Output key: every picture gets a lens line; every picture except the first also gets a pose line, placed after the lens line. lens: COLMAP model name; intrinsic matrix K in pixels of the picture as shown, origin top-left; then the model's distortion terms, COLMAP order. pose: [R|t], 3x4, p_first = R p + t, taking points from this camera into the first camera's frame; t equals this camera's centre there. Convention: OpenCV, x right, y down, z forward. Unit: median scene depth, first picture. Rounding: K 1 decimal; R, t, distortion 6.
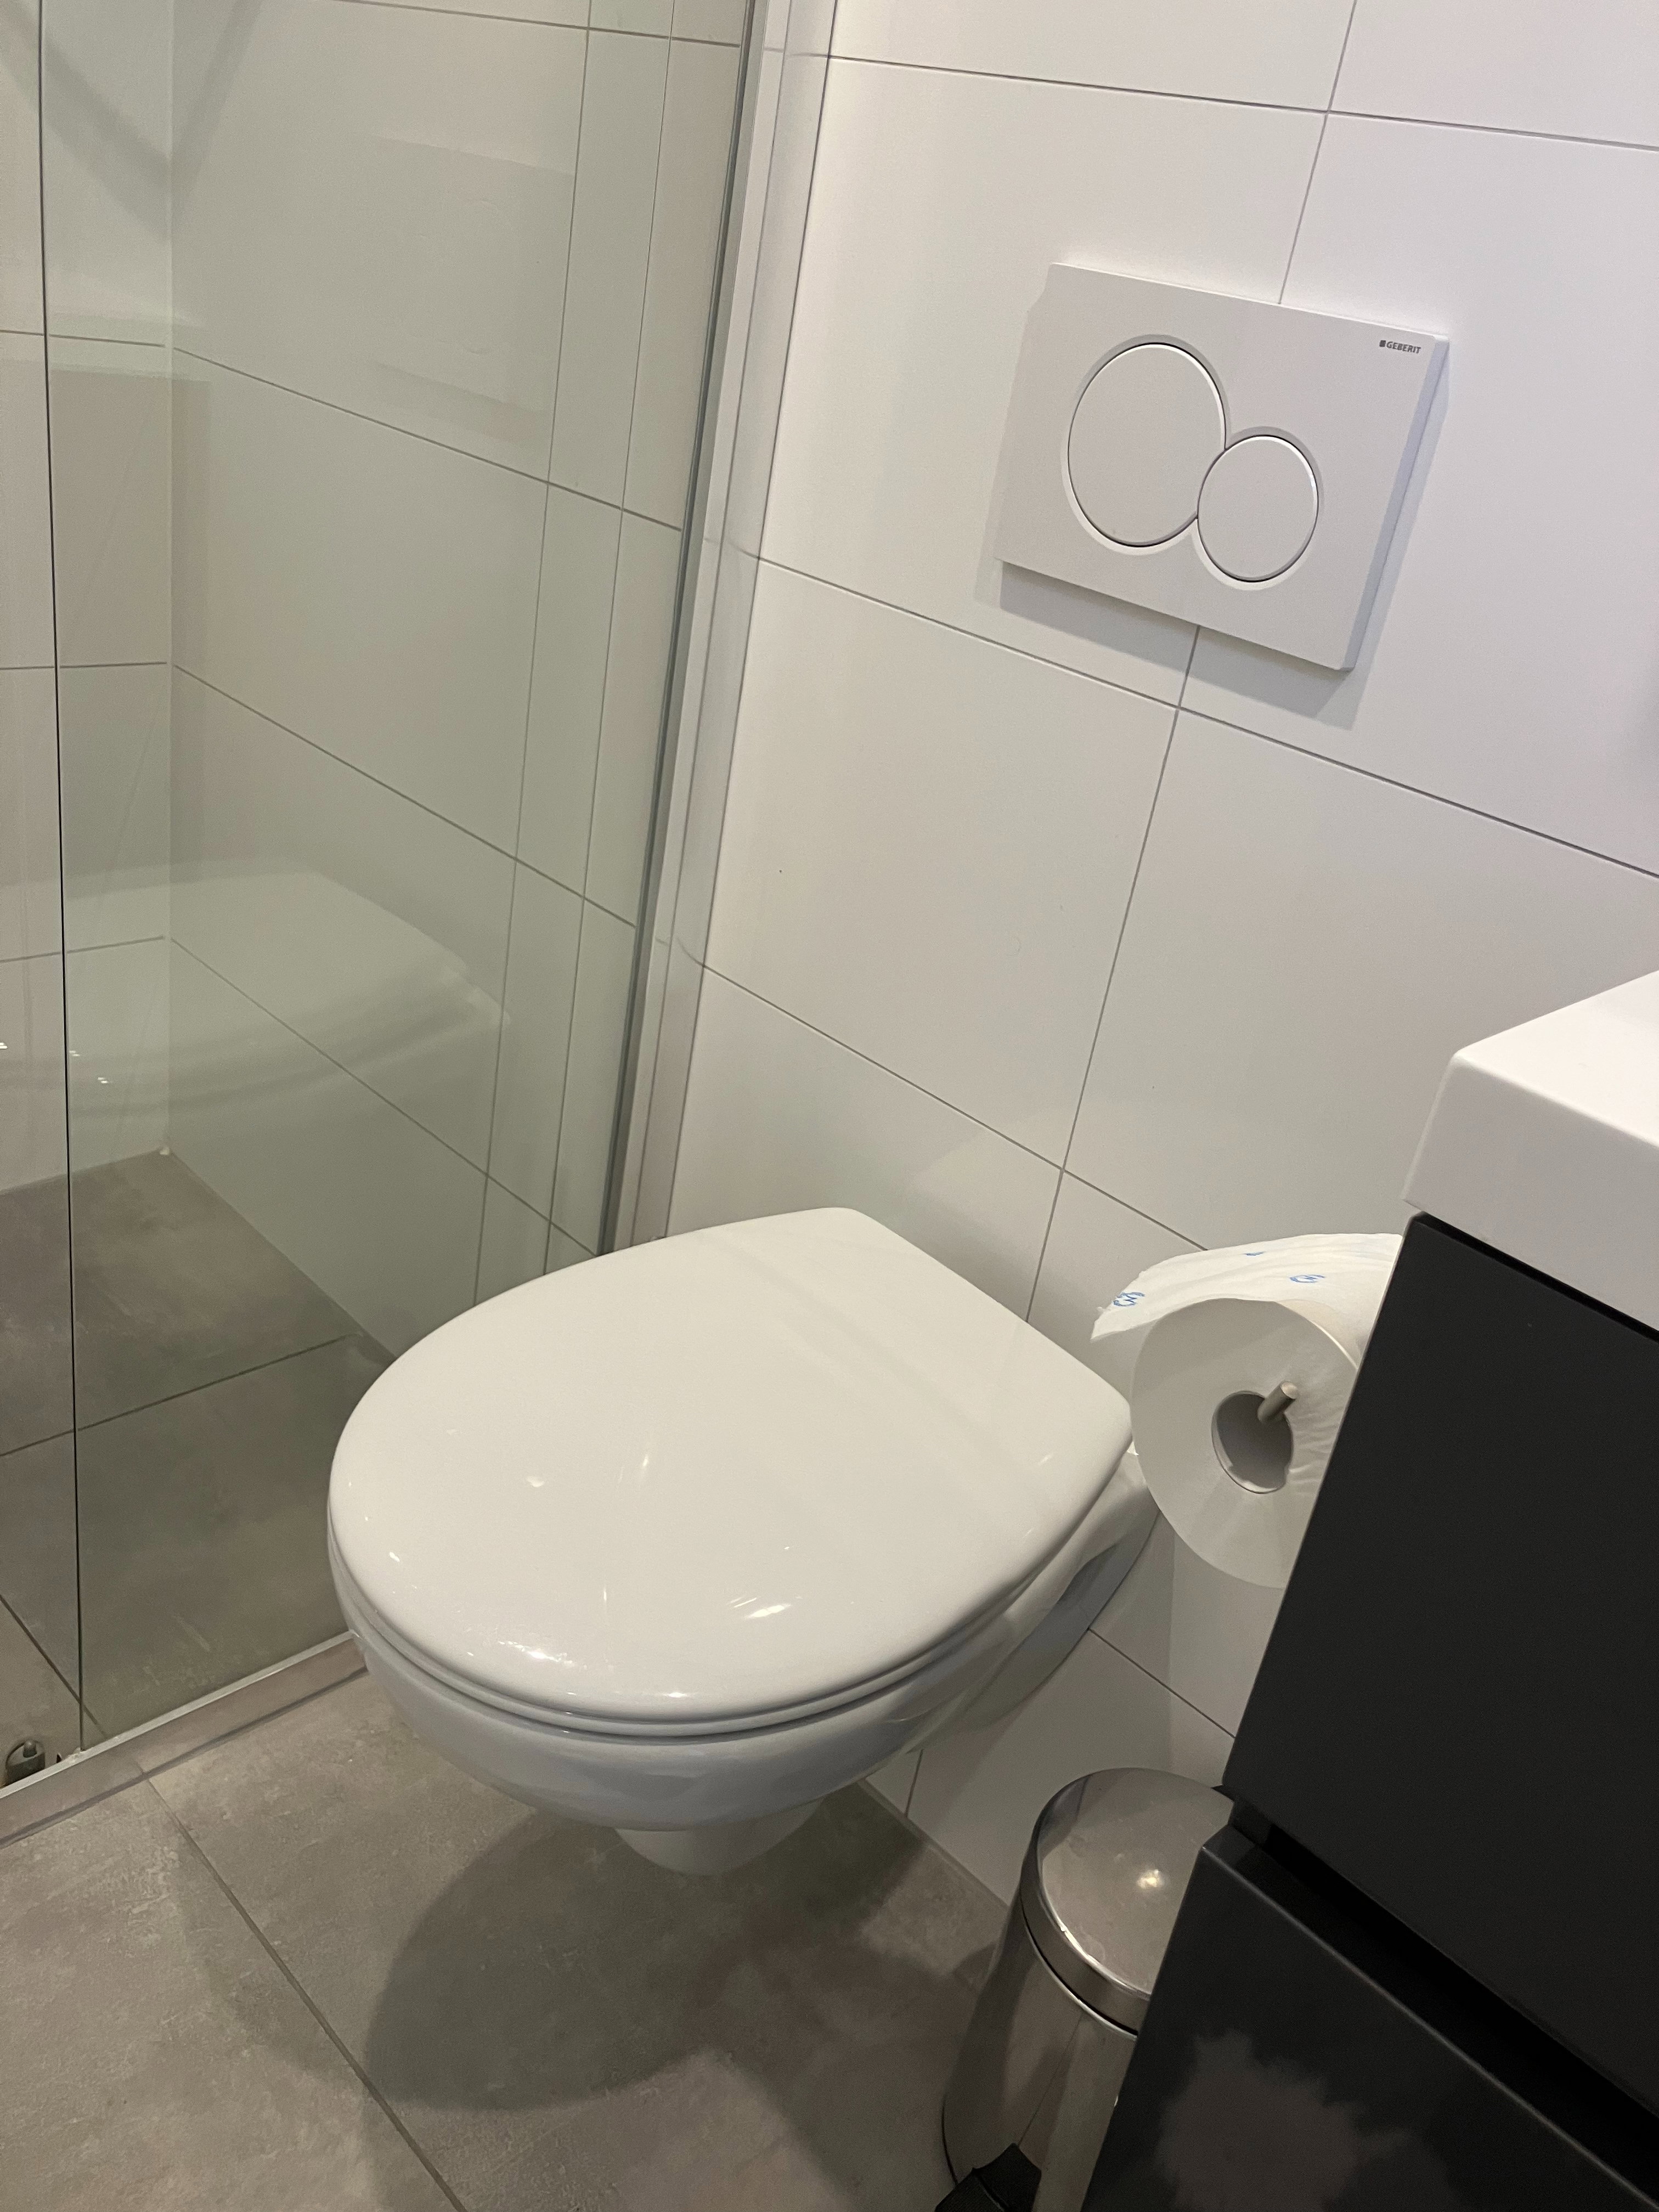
lens RADIAL K [[1771.7, 0, 829.5], [0, 1771.7, 1106.0], [0, 0, 1]] dist [0.088463, -0.127117]
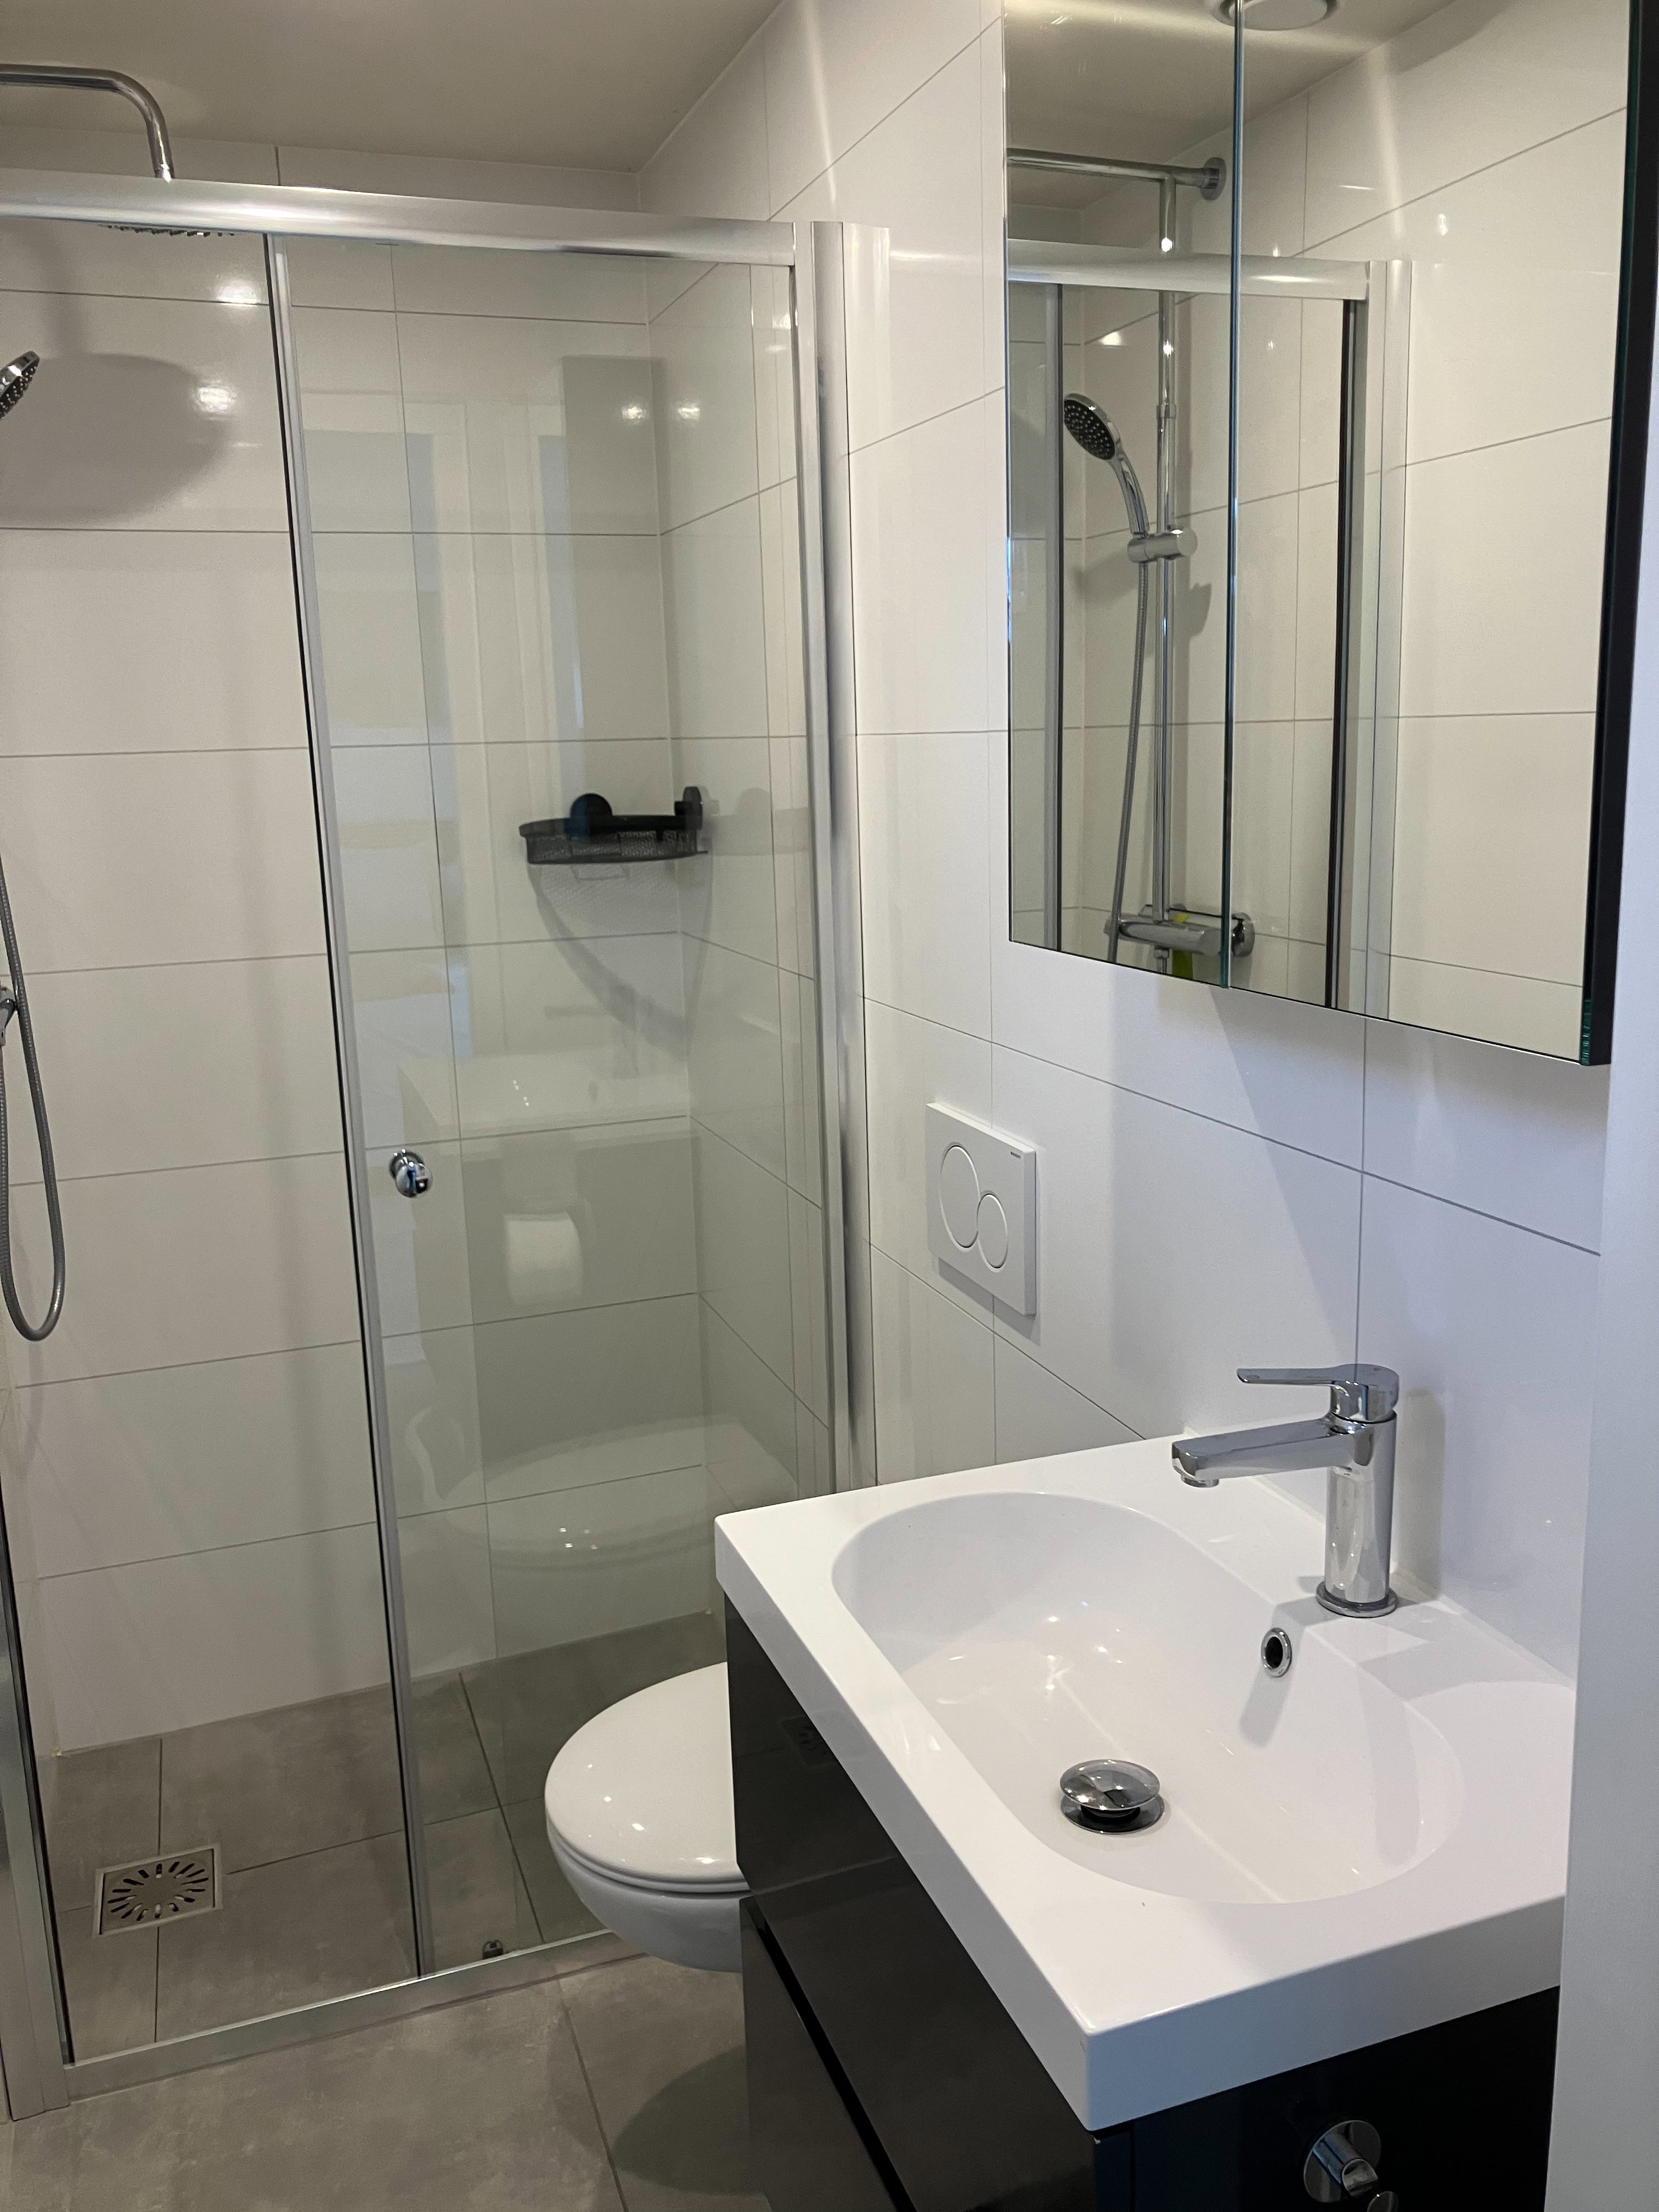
lens RADIAL K [[1771.7, 0, 829.5], [0, 1771.7, 1106.0], [0, 0, 1]] dist [0.088463, -0.127117]
pose [[0.885008, -0.104991, -0.453584, 0.764283], [-0.025524, 0.961835, -0.272436, 0.044530], [0.464876, 0.252685, 0.848552, -0.566727]]
